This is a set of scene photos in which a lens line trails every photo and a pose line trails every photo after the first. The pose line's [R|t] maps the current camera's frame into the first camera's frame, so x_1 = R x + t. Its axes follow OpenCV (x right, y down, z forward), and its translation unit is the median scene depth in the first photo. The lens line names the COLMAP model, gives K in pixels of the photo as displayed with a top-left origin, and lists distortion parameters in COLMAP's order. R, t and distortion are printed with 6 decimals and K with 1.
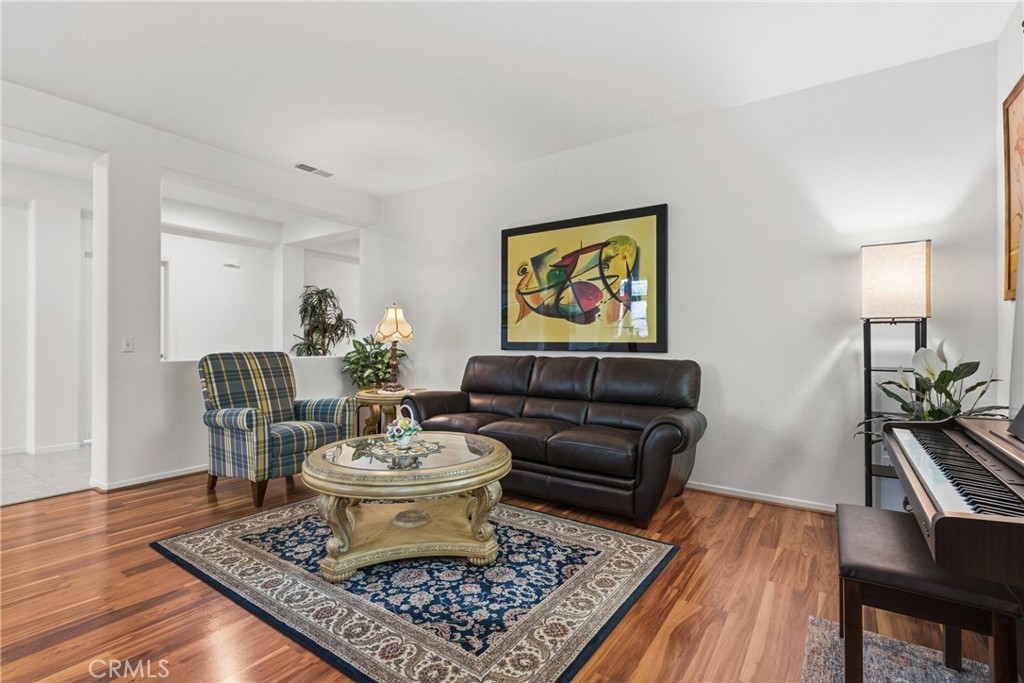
lens RADIAL K [[472.4, 0, 510.3], [0, 472.4, 340.3], [0, 0, 1]] dist [0.003607, -0.000431]
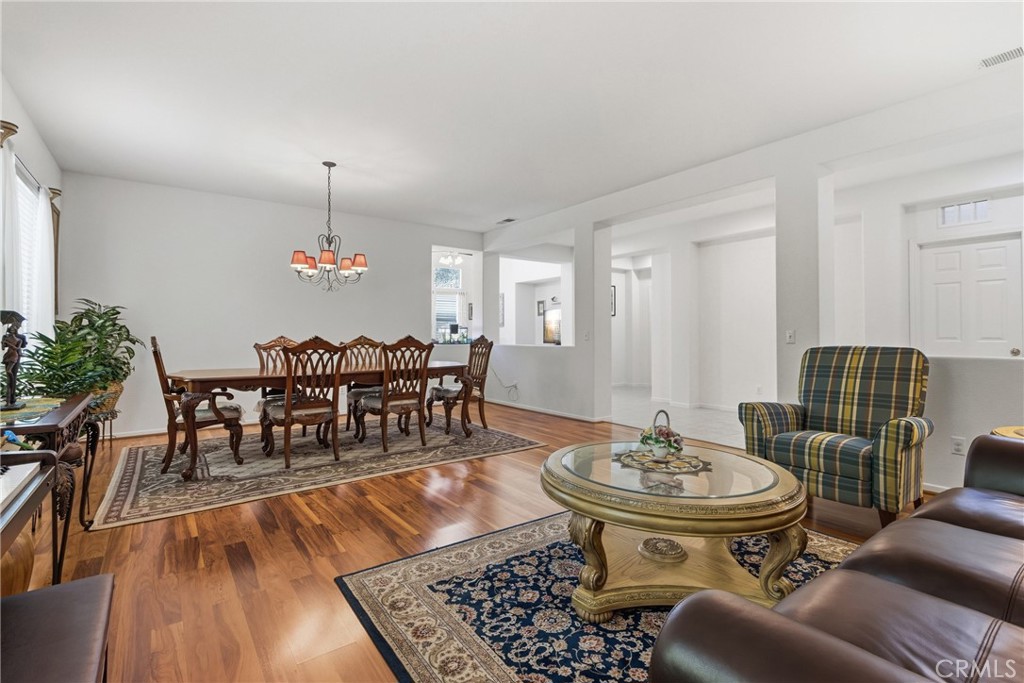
lens RADIAL K [[479.5, 0, 512.6], [0, 479.5, 326.4], [0, 0, 1]] dist [0.004136, -0.000804]
pose [[-0.327862, -0.013006, -0.944636, 0.508183], [0.004646, 0.999871, -0.015379, -0.000448], [0.944714, -0.009430, -0.327759, 0.778401]]
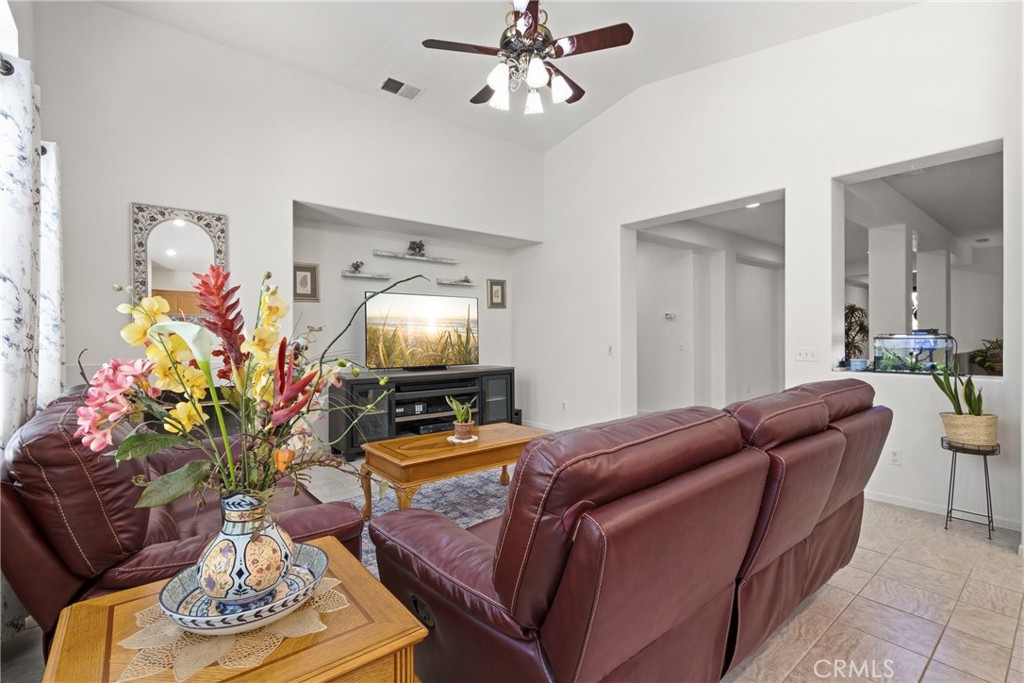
lens RADIAL K [[472.4, 0, 510.3], [0, 472.4, 340.3], [0, 0, 1]] dist [0.003607, -0.000431]
pose [[0.959970, -0.001768, -0.280096, -2.099981], [0.003740, 0.999972, 0.006503, -0.032160], [0.280077, -0.007291, 0.959950, -1.429013]]
